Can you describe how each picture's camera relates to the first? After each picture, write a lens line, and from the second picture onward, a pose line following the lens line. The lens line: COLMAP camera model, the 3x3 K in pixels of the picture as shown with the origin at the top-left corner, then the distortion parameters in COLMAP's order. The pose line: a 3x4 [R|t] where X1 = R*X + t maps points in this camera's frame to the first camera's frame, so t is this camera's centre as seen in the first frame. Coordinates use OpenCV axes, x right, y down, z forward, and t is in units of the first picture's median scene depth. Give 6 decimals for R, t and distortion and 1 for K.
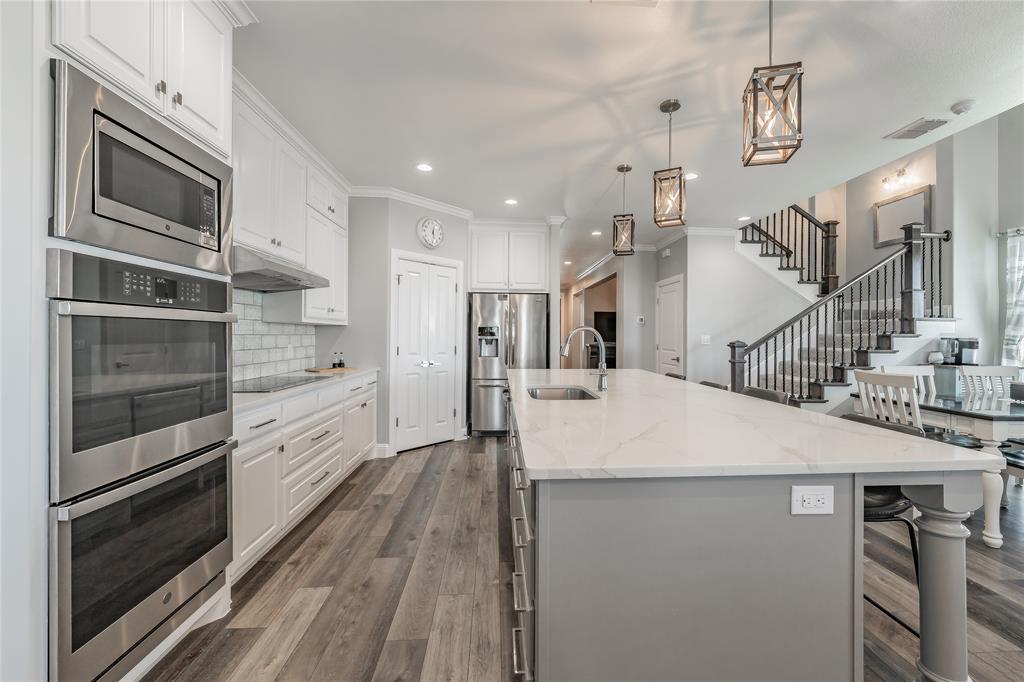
lens RADIAL K [[444.0, 0, 517.9], [0, 444.0, 333.5], [0, 0, 1]] dist [-0.002976, -0.000029]
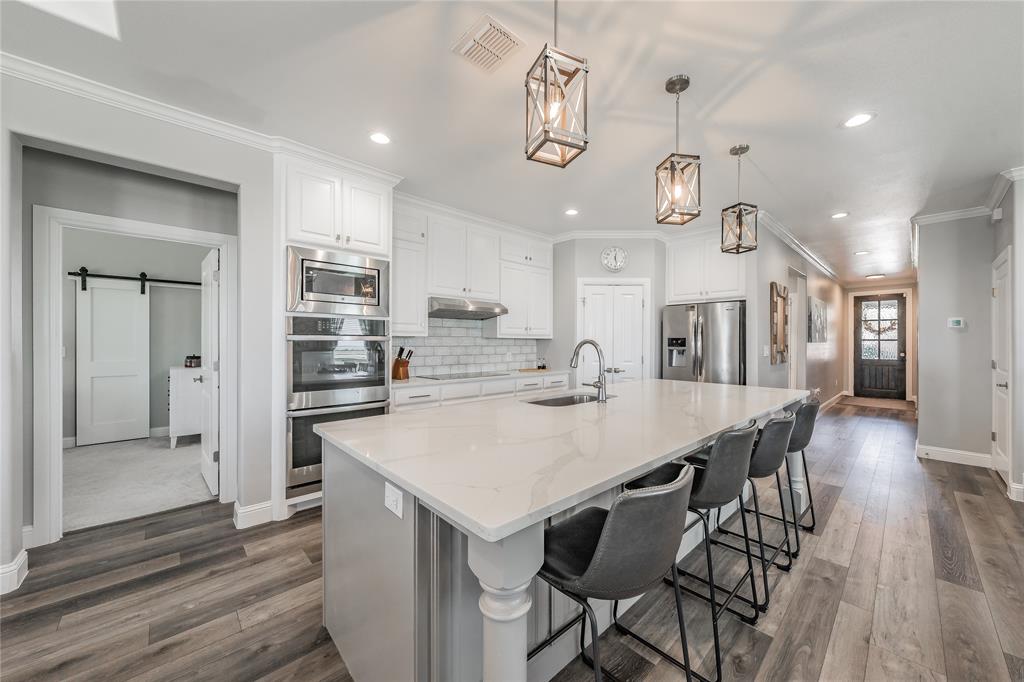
lens RADIAL K [[375.7, 0, 511.2], [0, 375.7, 342.0], [0, 0, 1]] dist [-0.002915, 0.000657]
pose [[0.622919, -0.005740, -0.782265, 0.432532], [0.004831, 0.999982, -0.003491, -0.004410], [0.782272, -0.001604, 0.622936, 0.174809]]
